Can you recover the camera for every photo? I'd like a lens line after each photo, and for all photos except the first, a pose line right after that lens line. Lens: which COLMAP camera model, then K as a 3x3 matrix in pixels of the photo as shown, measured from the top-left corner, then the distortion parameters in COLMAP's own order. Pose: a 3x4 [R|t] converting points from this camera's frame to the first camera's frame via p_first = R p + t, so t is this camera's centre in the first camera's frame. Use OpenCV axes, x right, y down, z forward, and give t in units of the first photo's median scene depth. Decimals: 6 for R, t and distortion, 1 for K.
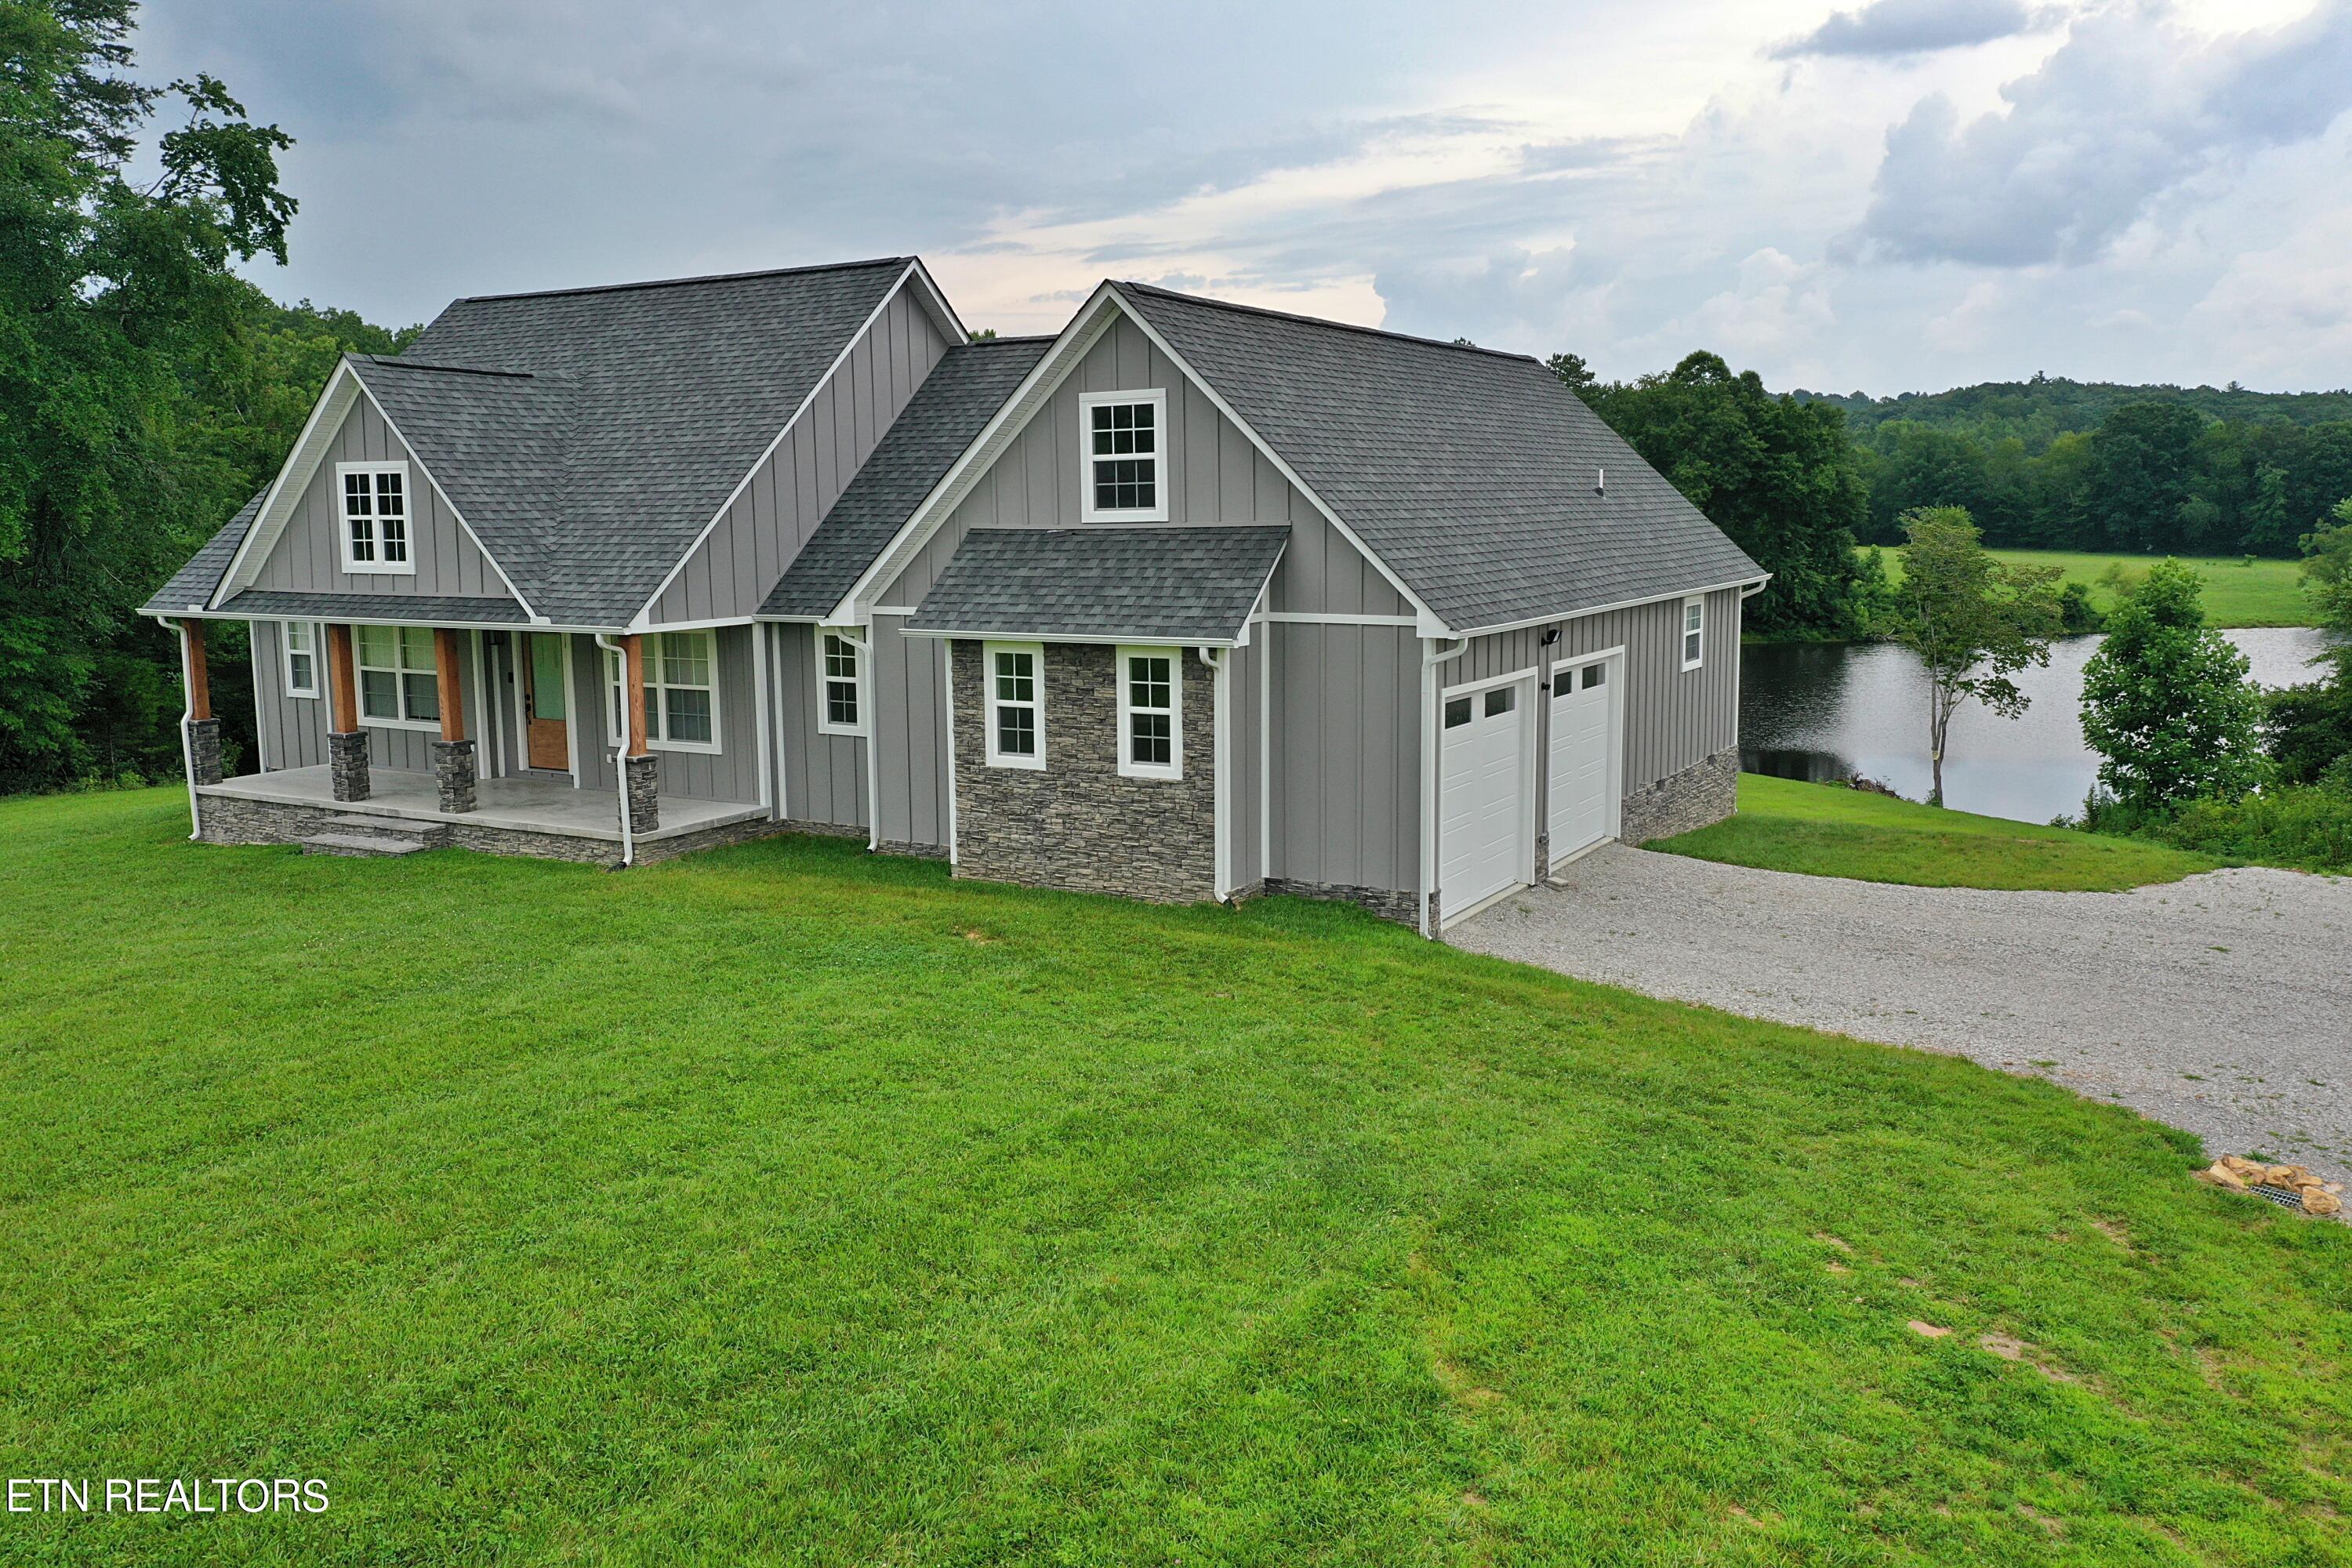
lens RADIAL K [[1859.7, 0, 1176.0], [0, 1859.7, 784.0], [0, 0, 1]] dist [0.005786, -0.002898]
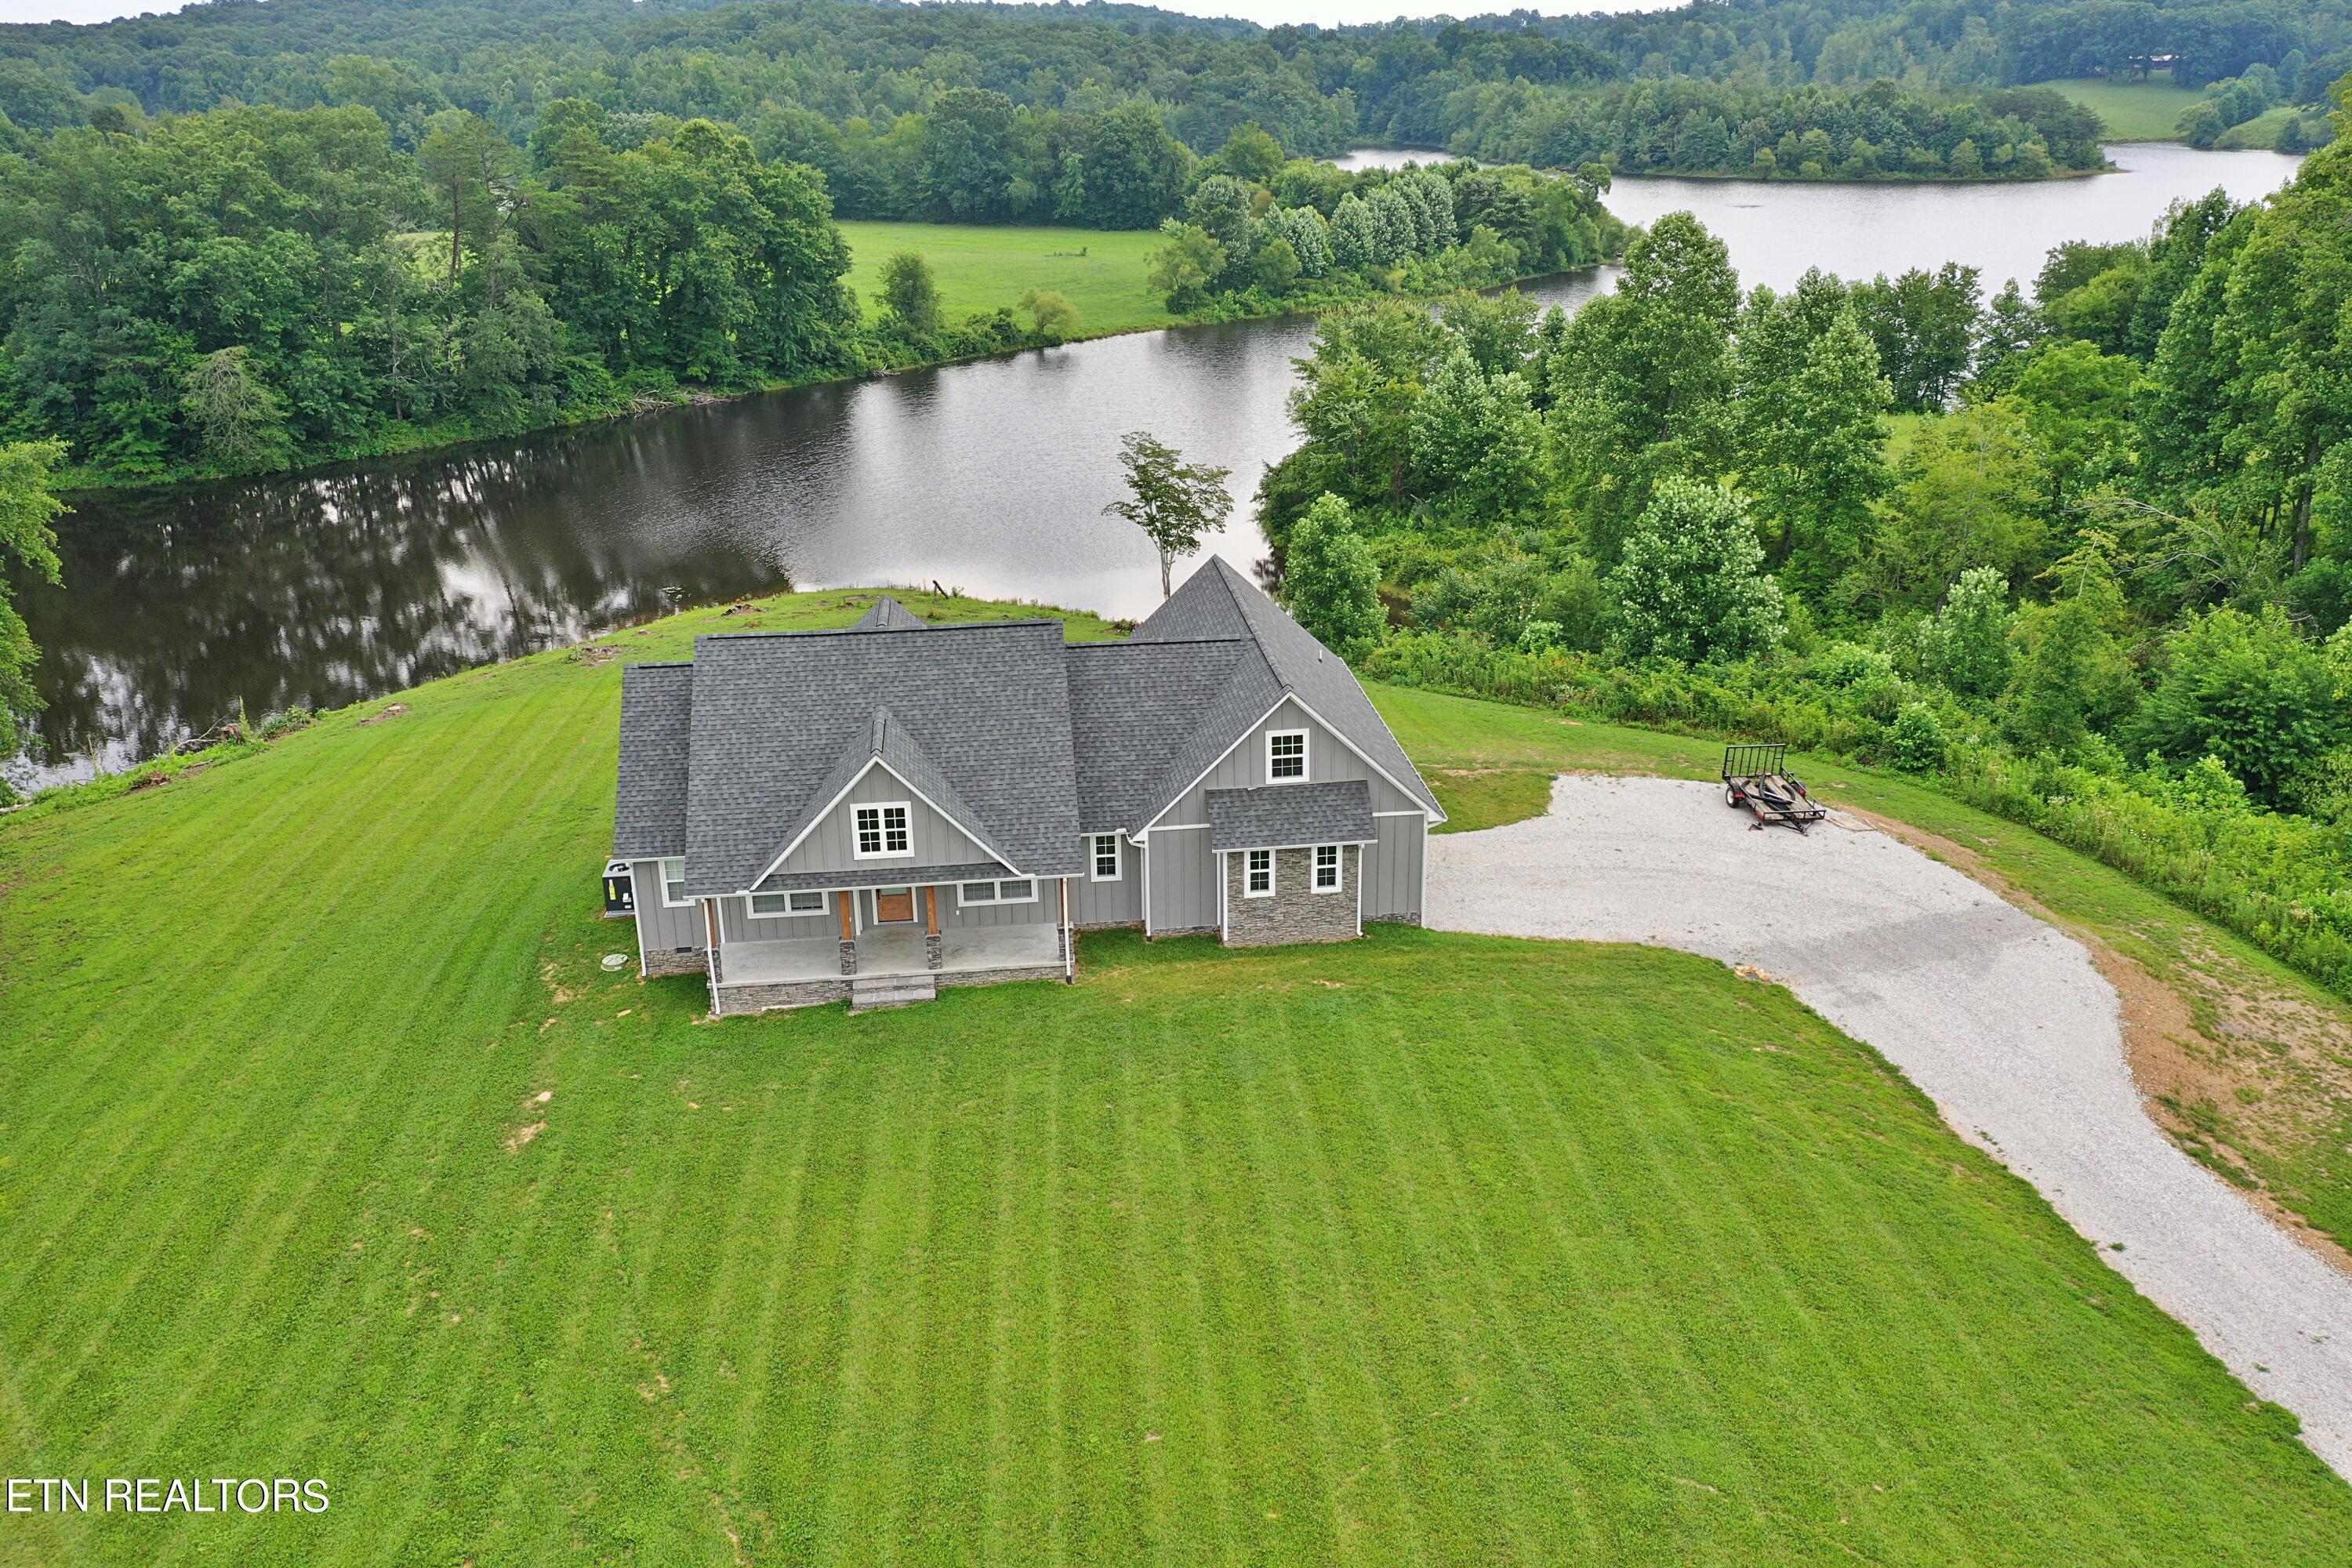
lens RADIAL K [[1856.2, 0, 1176.8], [0, 1856.2, 788.8], [0, 0, 1]] dist [0.002312, 0.000776]
pose [[0.805473, -0.218169, 0.551013, -1.386636], [0.096816, 0.965723, 0.240844, -0.691283], [-0.584671, -0.140646, 0.798986, -0.742108]]
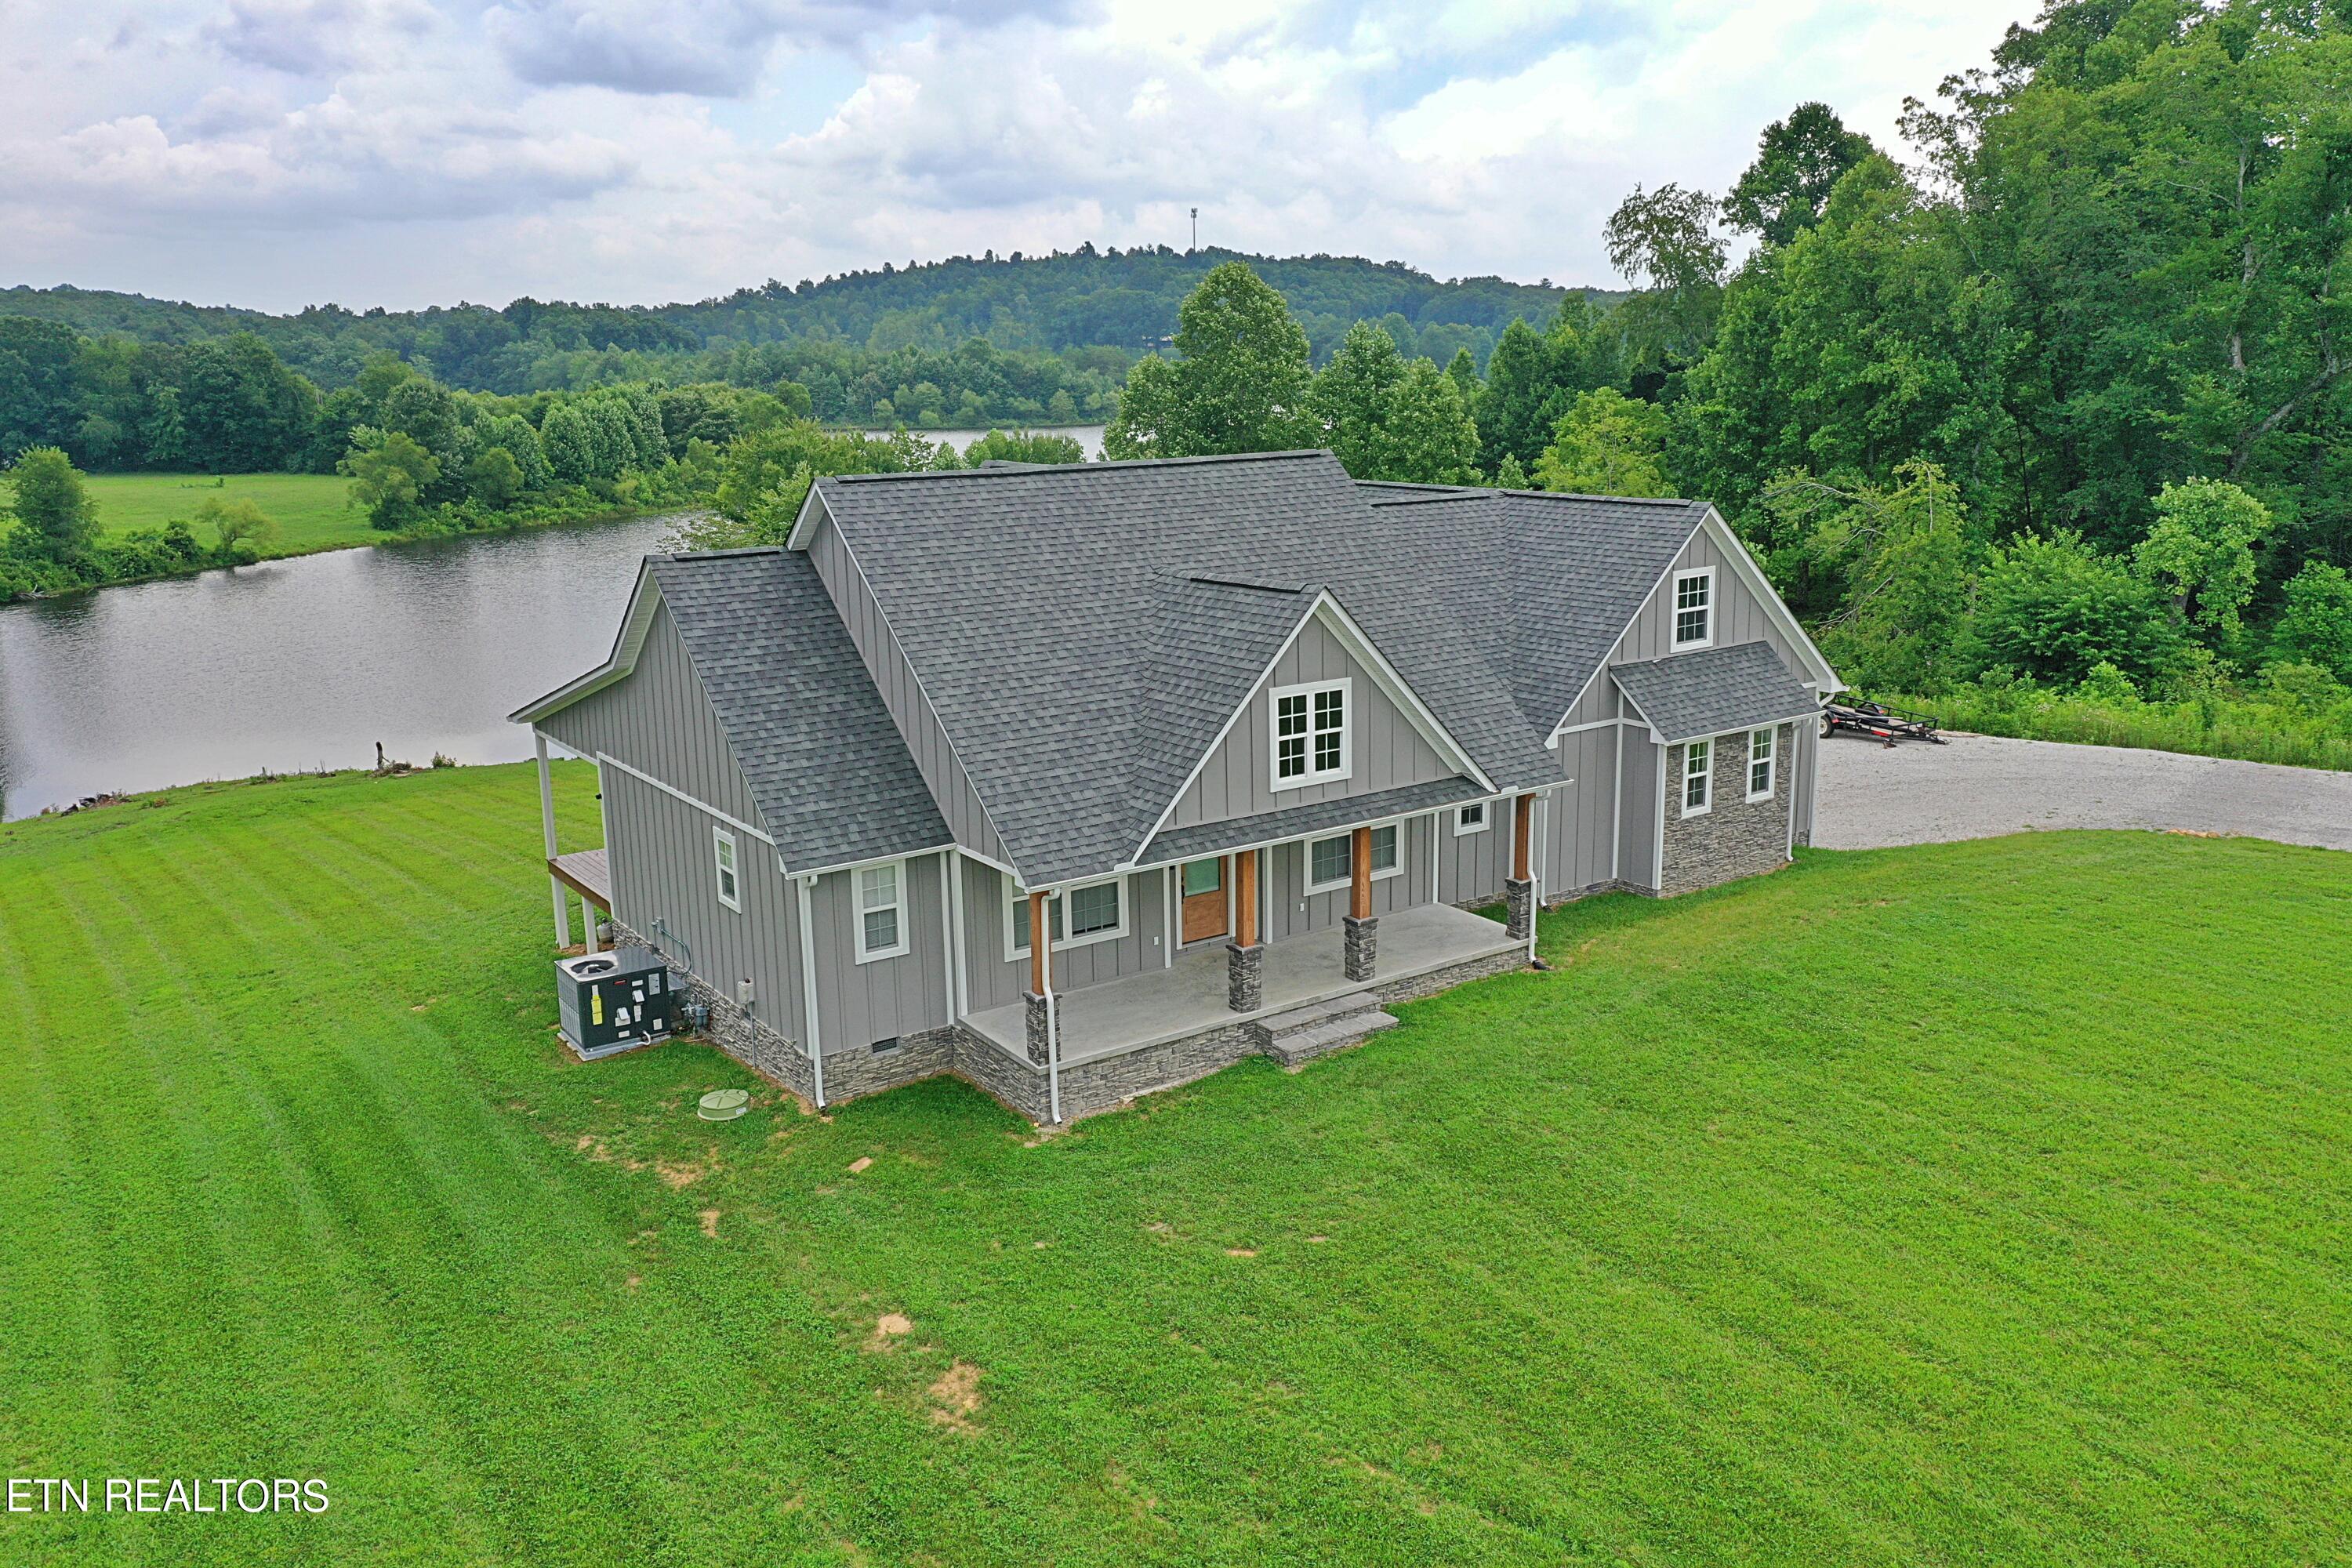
lens RADIAL K [[1844.5, 0, 1176.0], [0, 1844.5, 784.0], [0, 0, 1]] dist [0.038761, -0.057422]
pose [[0.424996, -0.201490, 0.882485, -1.613622], [0.148800, 0.977200, 0.151455, -0.329908], [-0.892881, 0.066946, 0.445288, 0.691054]]
